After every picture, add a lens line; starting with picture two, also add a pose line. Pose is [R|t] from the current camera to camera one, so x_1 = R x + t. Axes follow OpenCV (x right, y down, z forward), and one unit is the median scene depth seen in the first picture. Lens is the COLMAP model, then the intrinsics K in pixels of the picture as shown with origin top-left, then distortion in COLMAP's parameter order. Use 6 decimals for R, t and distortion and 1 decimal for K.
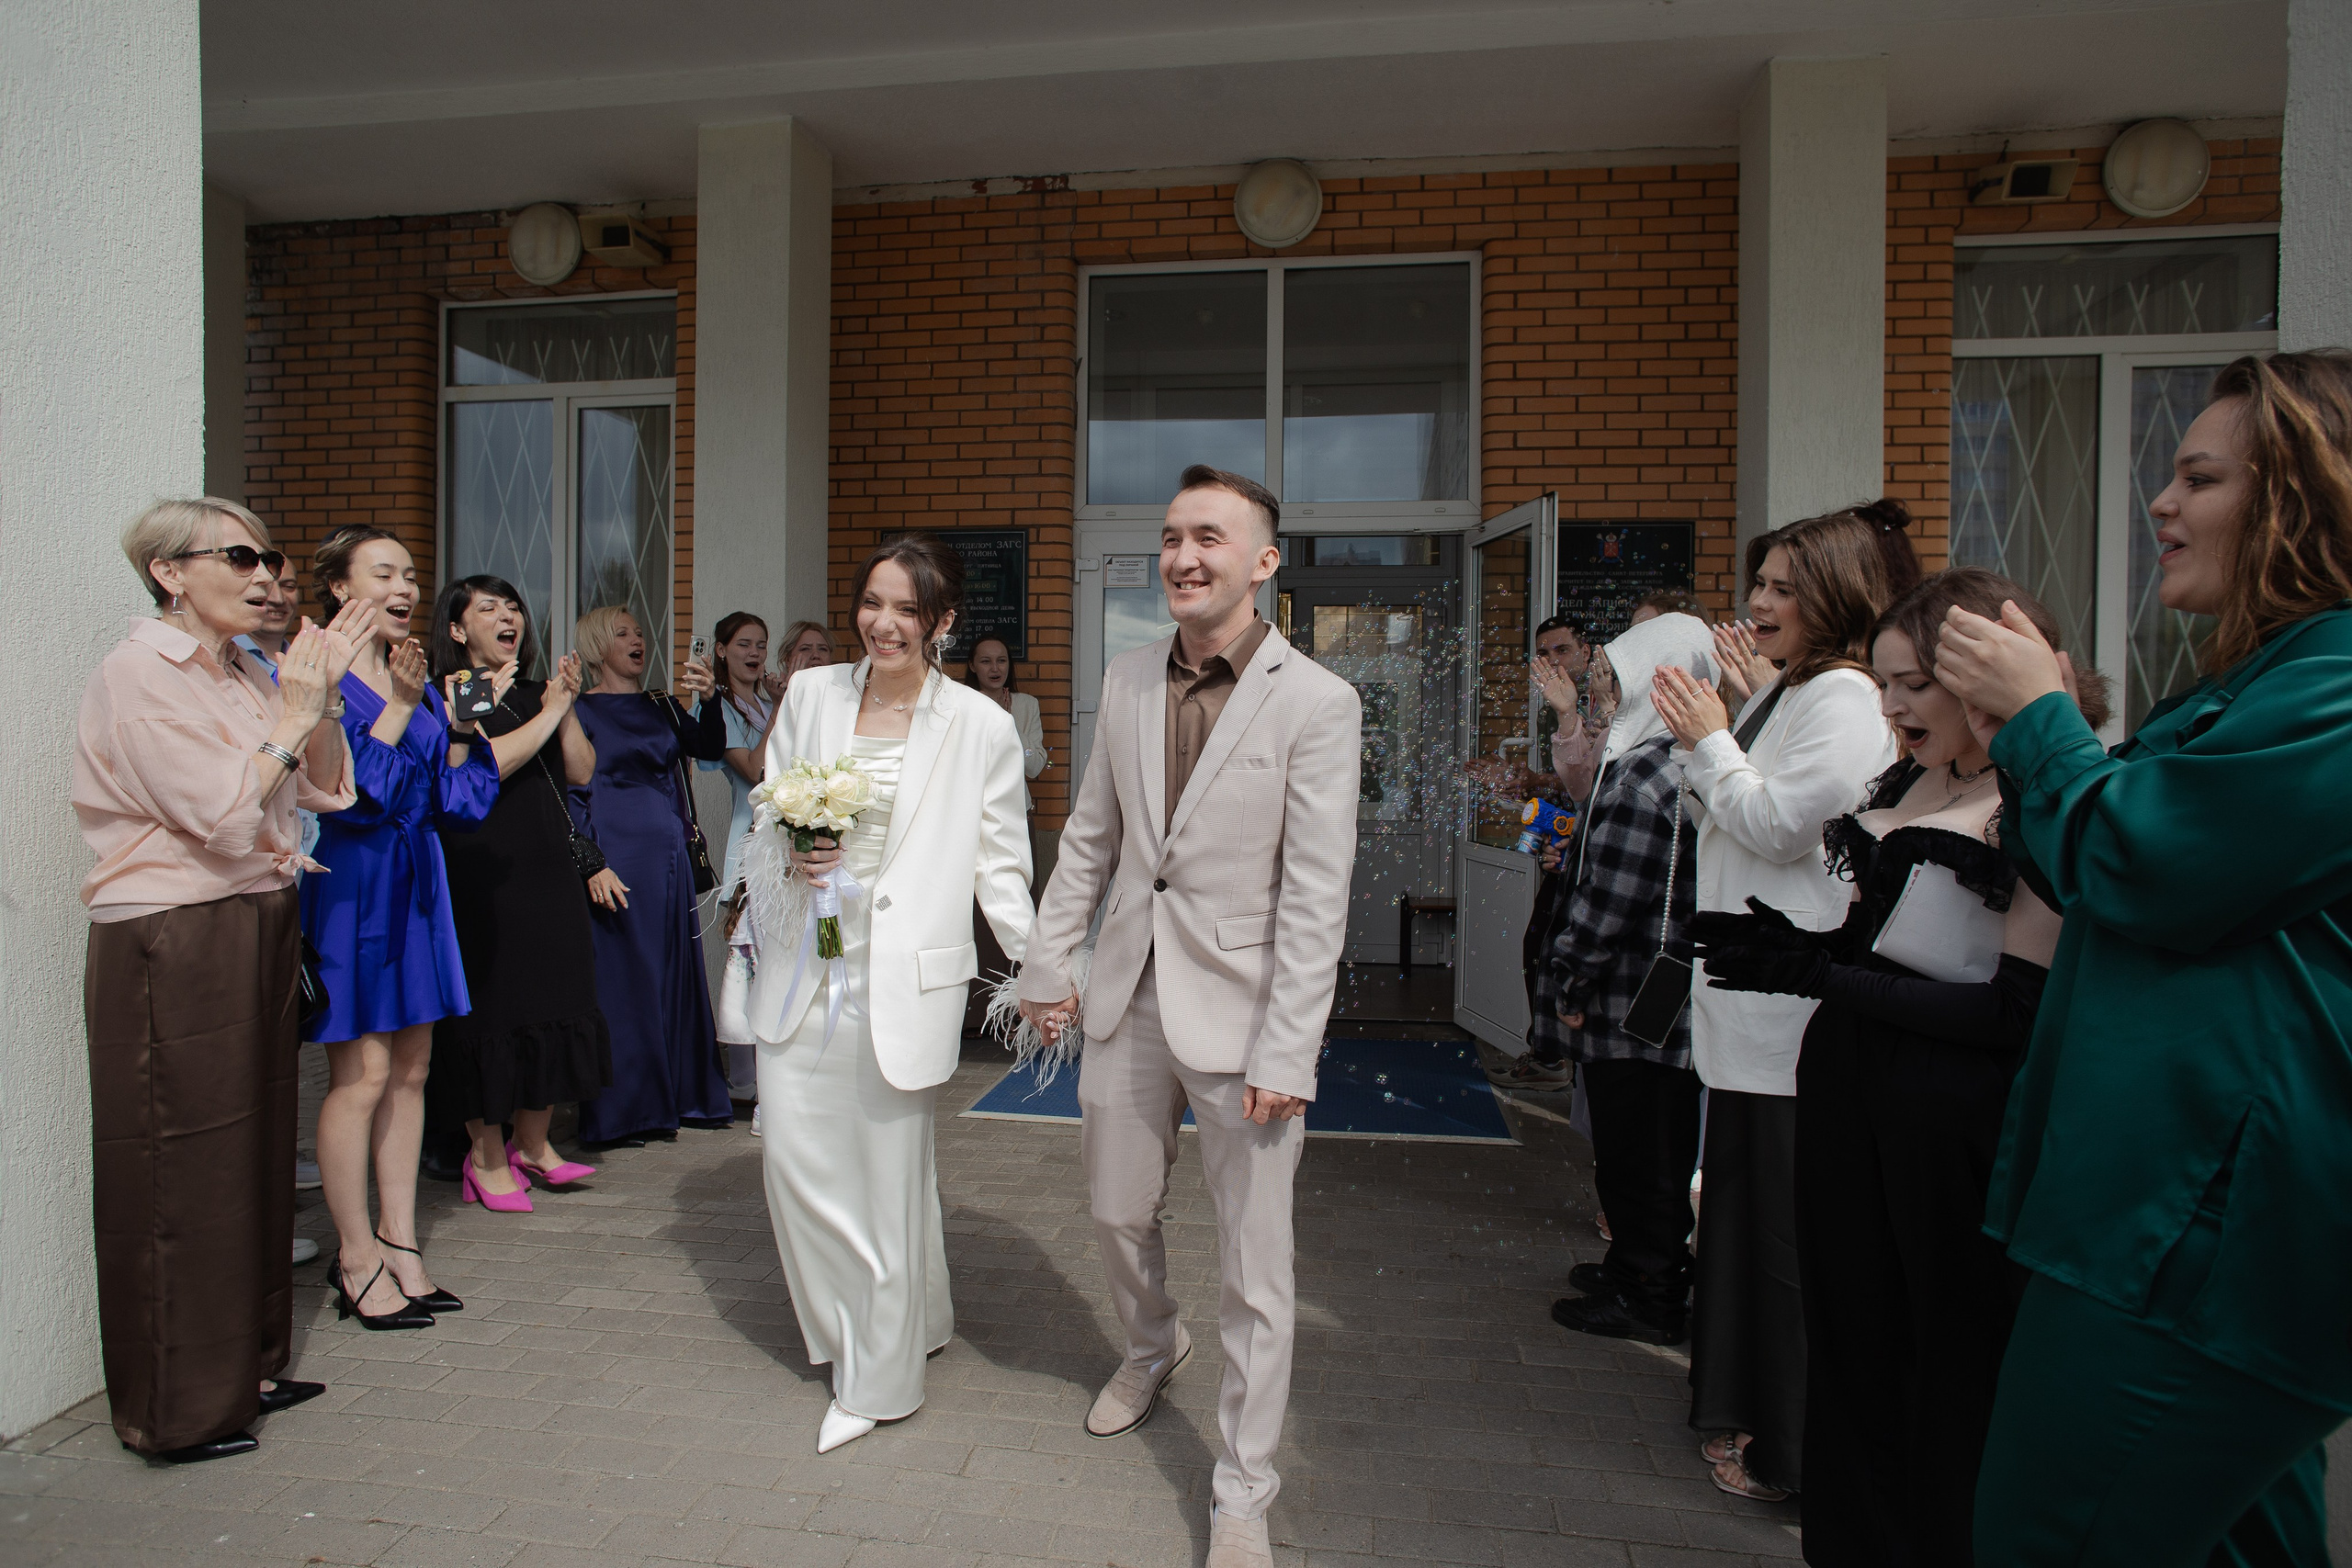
lens RADIAL K [[1353.5, 0, 1177.1], [0, 1353.5, 772.8], [0, 0, 1]] dist [-0.077229, 0.056341]
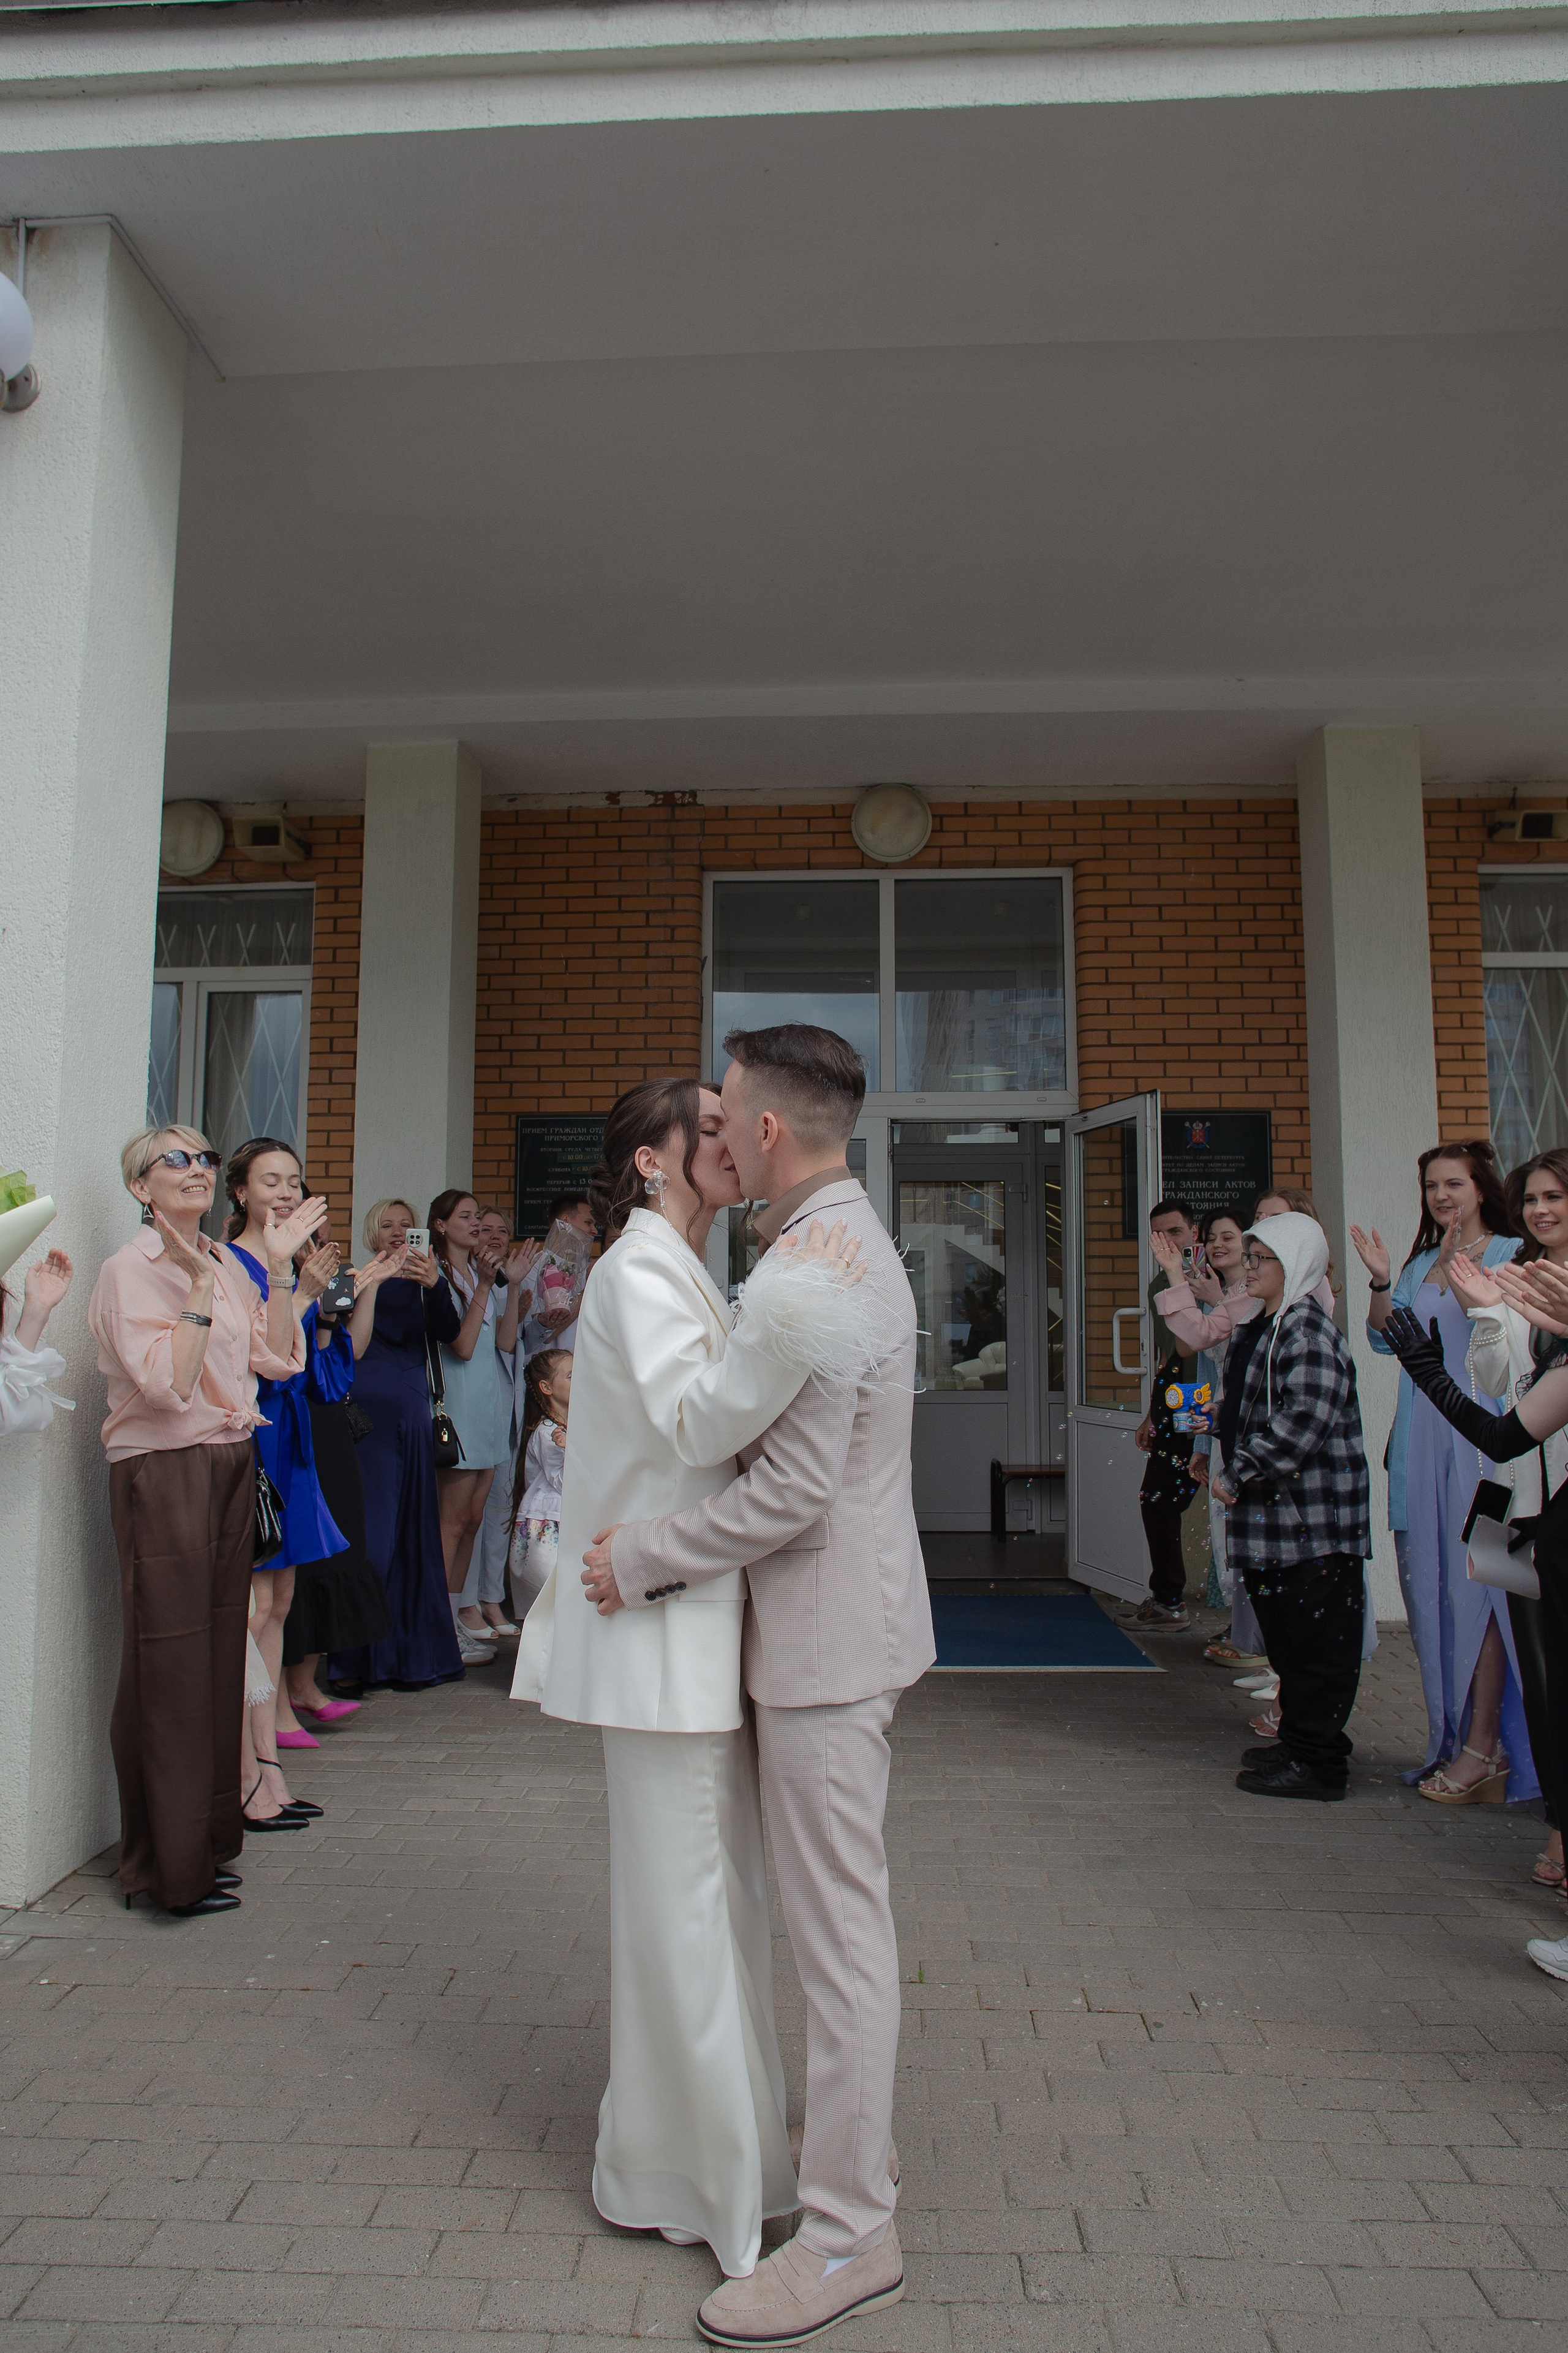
lens RADIAL K [[1508.5, 0, 778.9], [0, 1508.5, 1169.4], [0, 0, 1]] dist [-0.076732, 0.053238]
pose [[0.995782, 0.000062, 0.091748, -0.131731], [0.010751, 0.993032, -0.117350, 0.002274], [-0.091116, 0.117841, 0.988843, -0.185202]]
